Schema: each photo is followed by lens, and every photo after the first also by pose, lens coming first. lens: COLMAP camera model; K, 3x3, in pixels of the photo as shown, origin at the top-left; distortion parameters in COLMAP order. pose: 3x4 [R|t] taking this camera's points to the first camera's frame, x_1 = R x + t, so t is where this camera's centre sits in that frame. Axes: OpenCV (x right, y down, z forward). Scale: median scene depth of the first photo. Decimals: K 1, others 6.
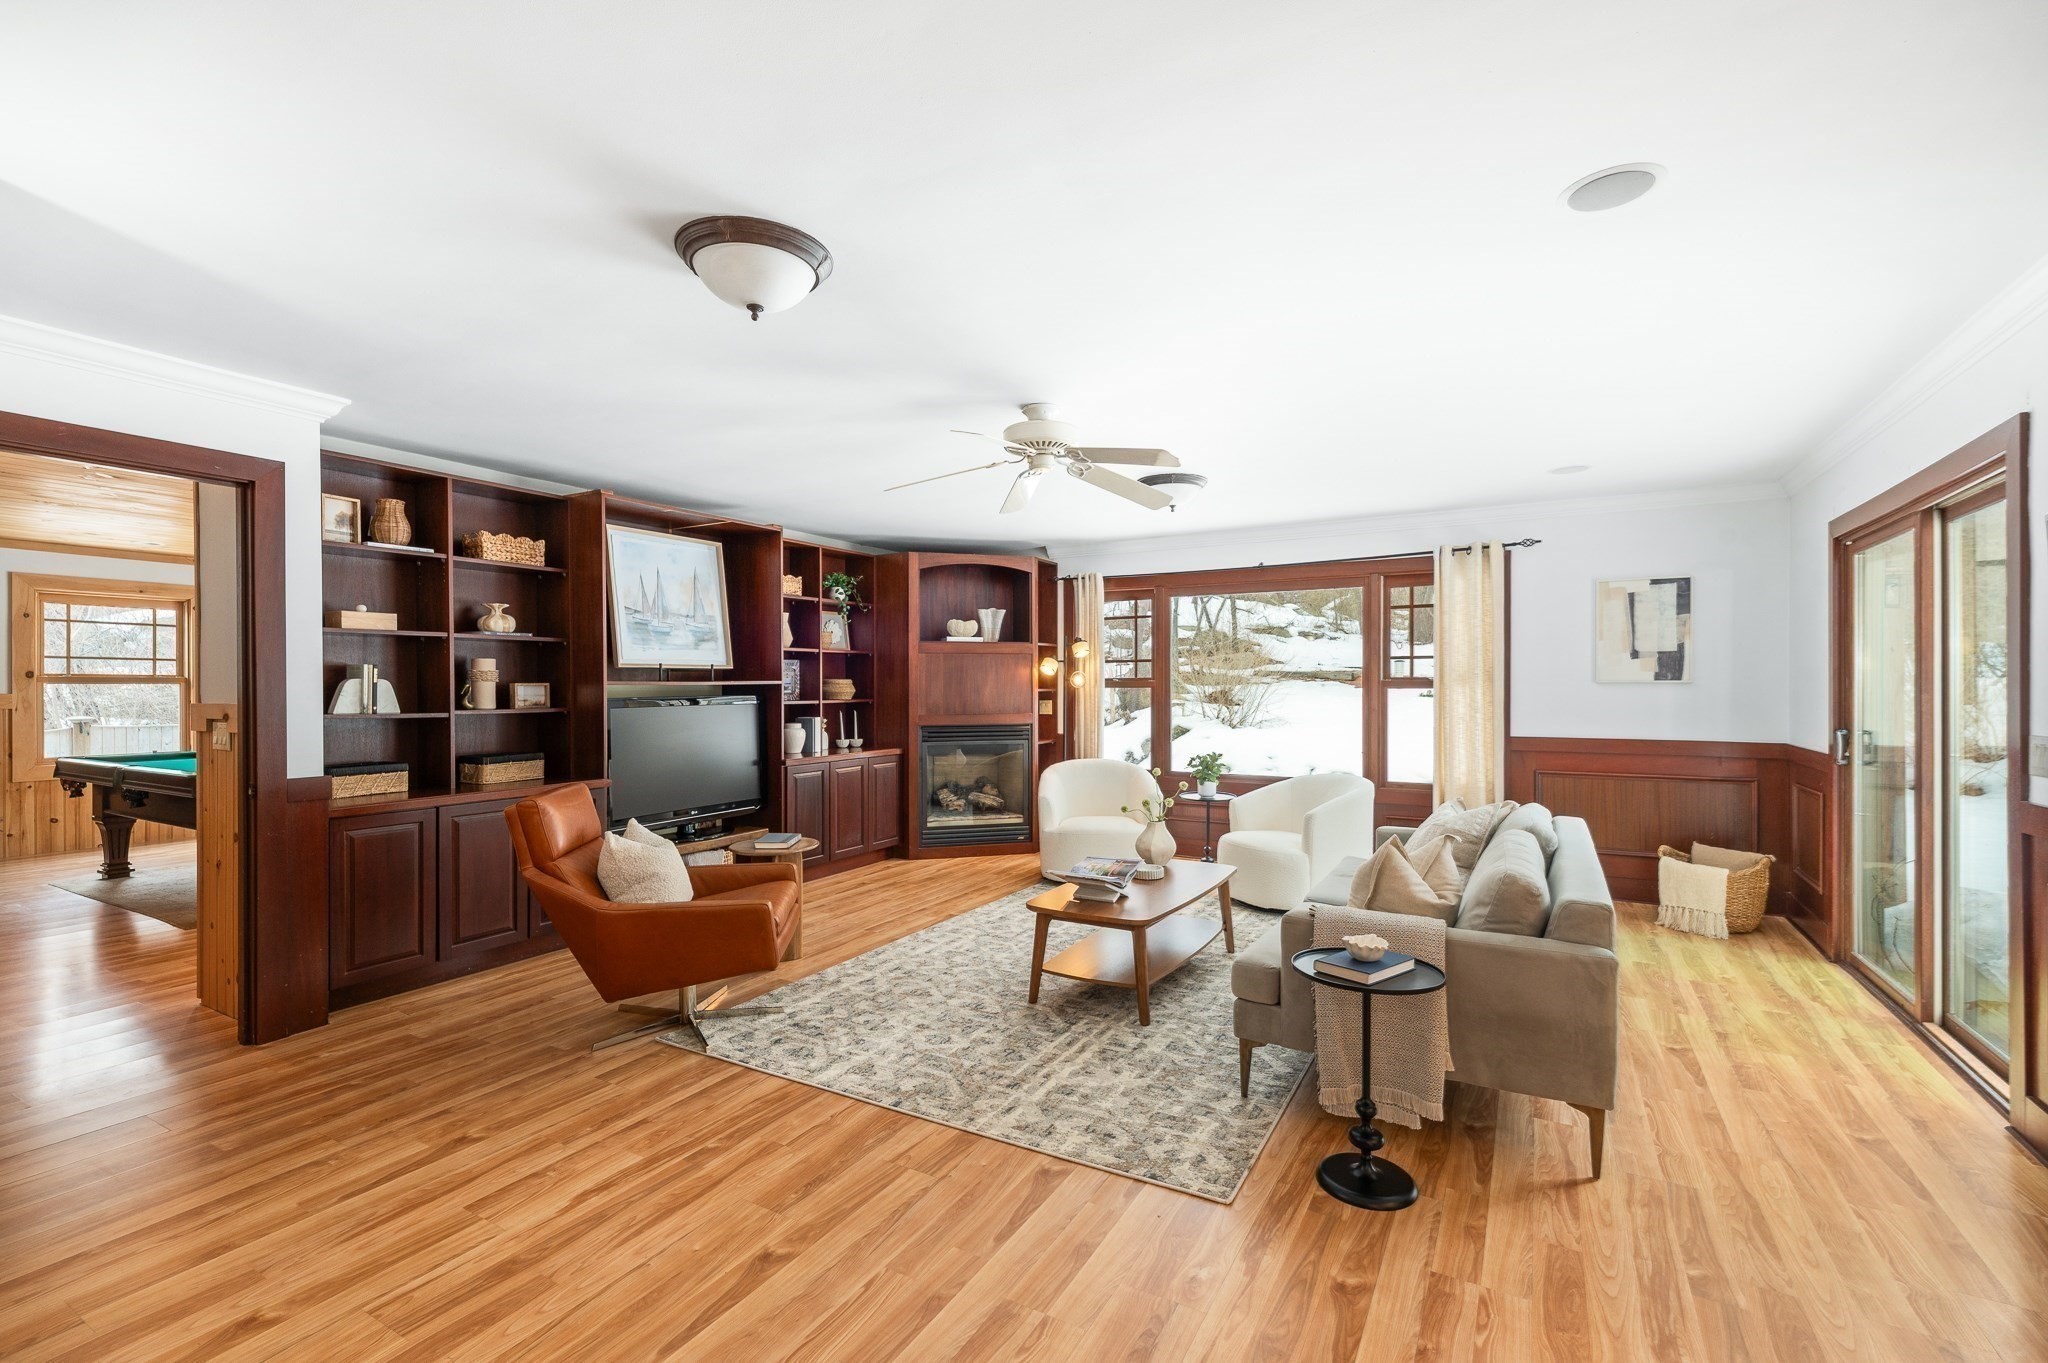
lens RADIAL K [[885.6, 0, 1029.8], [0, 885.6, 691.2], [0, 0, 1]] dist [0.007675, 0.000436]
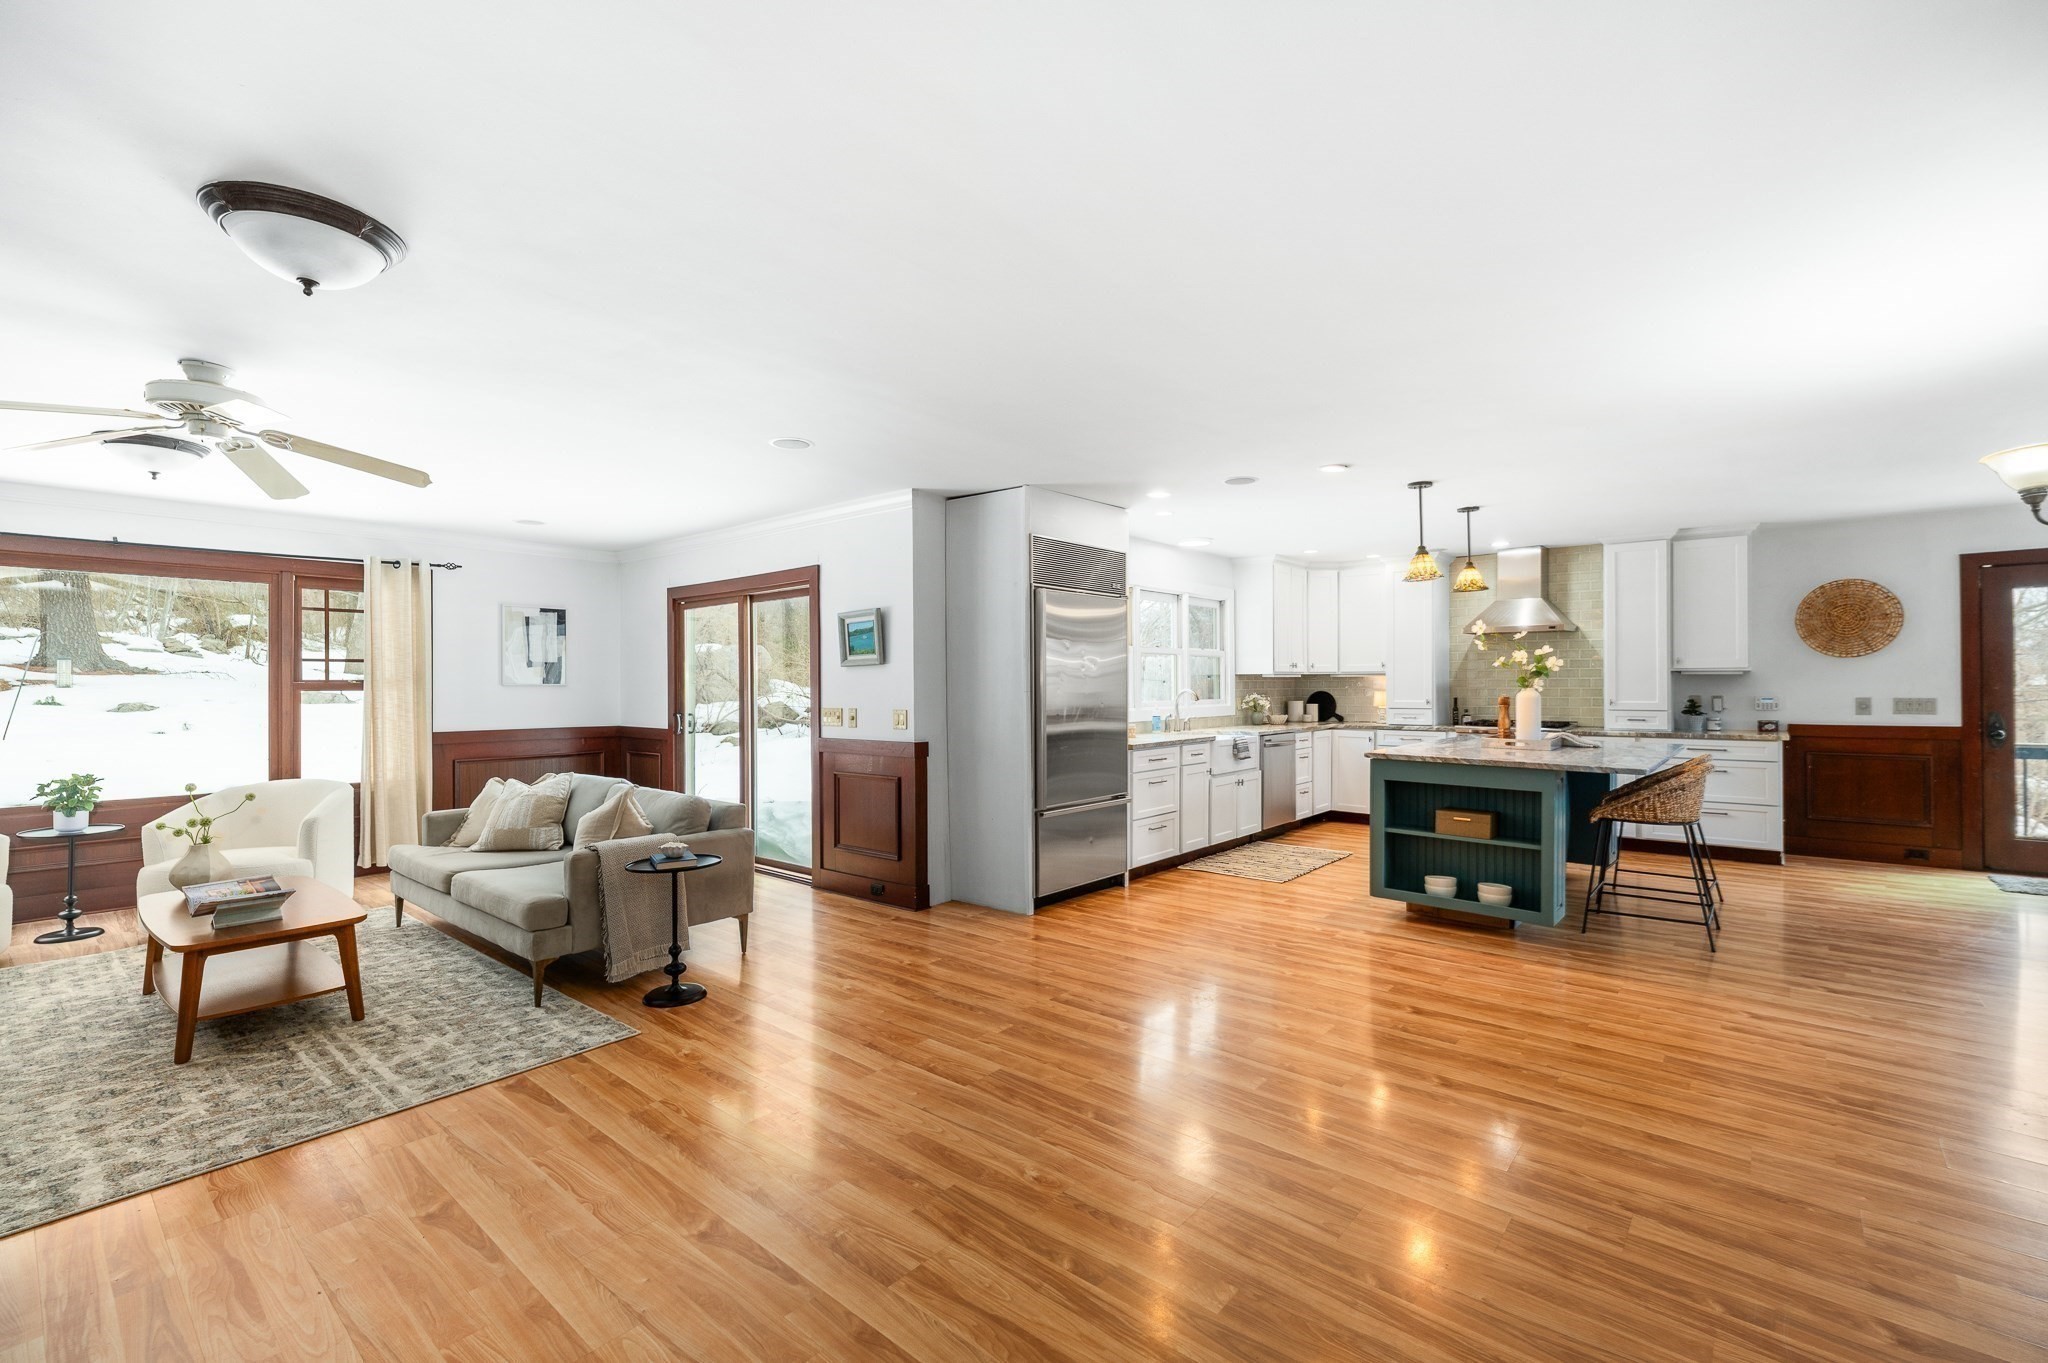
lens RADIAL K [[885.6, 0, 1029.8], [0, 885.6, 678.5], [0, 0, 1]] dist [0.007675, 0.000436]
pose [[0.187577, 0.009300, 0.982206, -0.749977], [0.011465, 0.999866, -0.011657, 0.006322], [-0.982183, 0.013448, 0.187445, 0.050581]]
